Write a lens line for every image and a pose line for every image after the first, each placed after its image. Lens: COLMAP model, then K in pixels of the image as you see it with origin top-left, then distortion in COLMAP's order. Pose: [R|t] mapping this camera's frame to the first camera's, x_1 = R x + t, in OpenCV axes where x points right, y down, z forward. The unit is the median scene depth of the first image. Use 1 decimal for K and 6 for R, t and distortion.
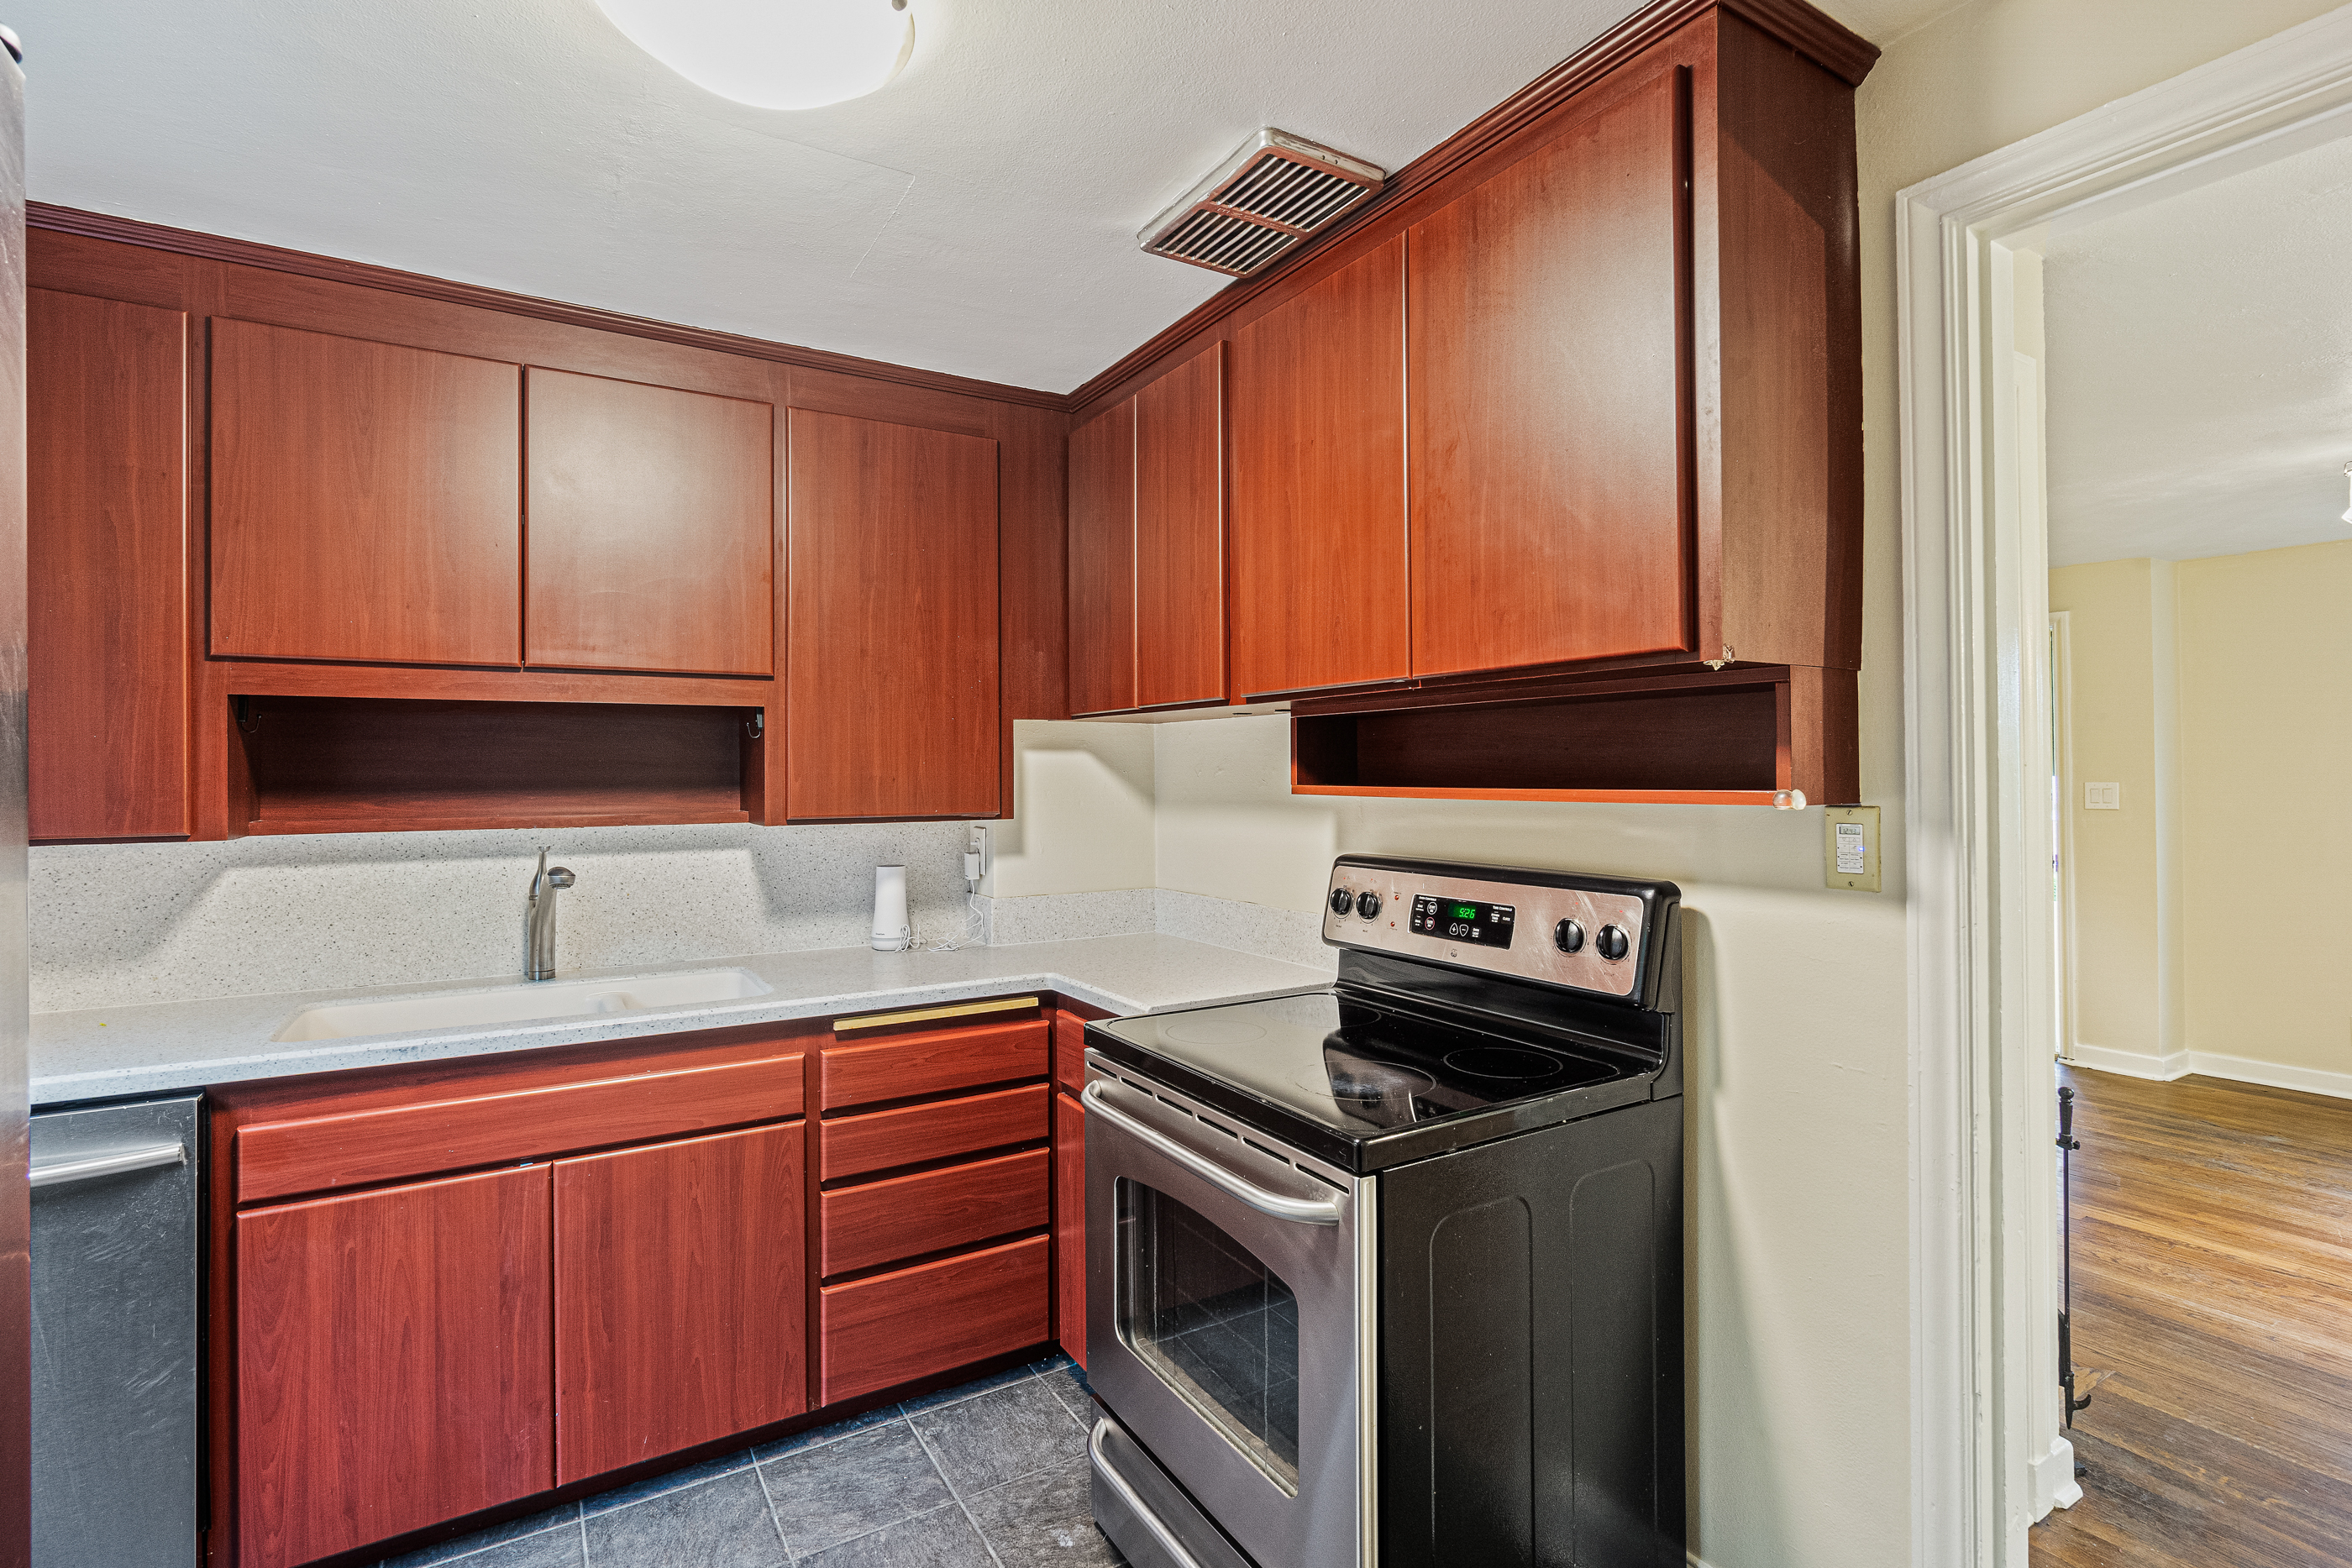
lens RADIAL K [[1104.9, 0, 1183.5], [0, 1104.9, 776.7], [0, 0, 1]] dist [-0.019769, 0.000166]
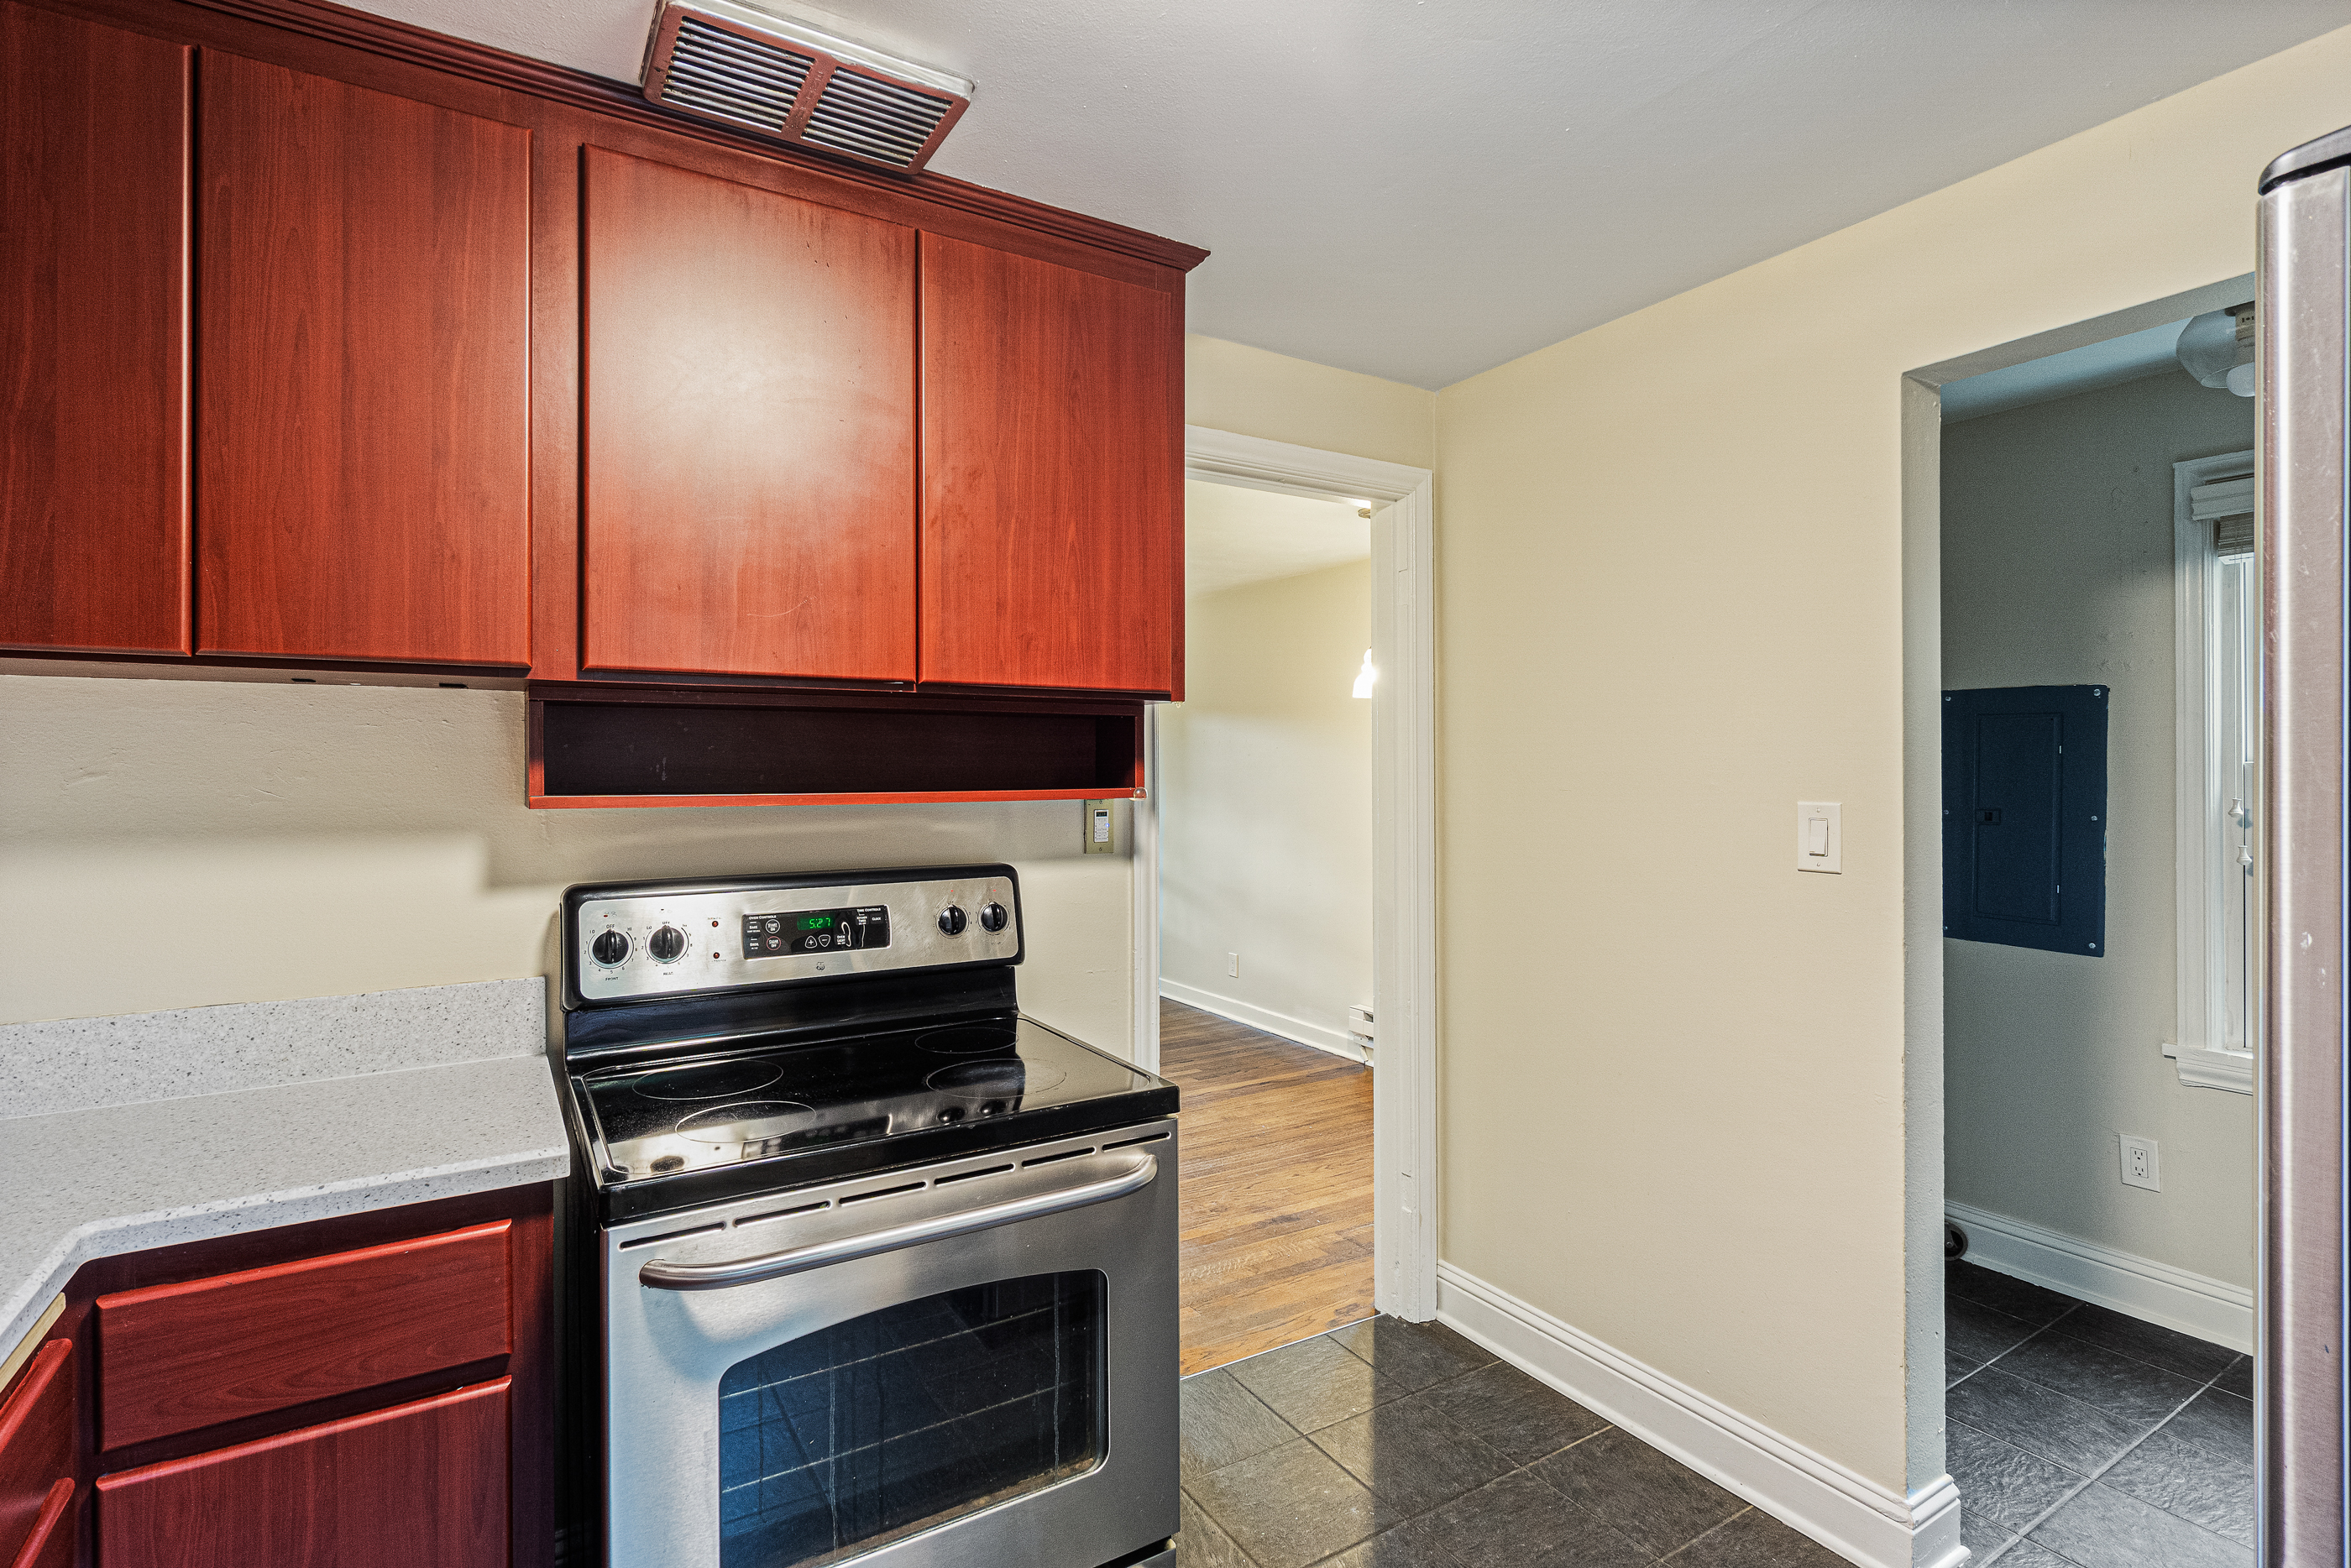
lens RADIAL K [[1104.4, 0, 1190.3], [0, 1104.4, 768.0], [0, 0, 1]] dist [-0.019769, 0.000166]
pose [[-0.008552, 0.006123, 0.999945, -0.643573], [0.007541, 0.999953, -0.006059, -0.003114], [-0.999935, 0.007489, -0.008598, 0.619831]]
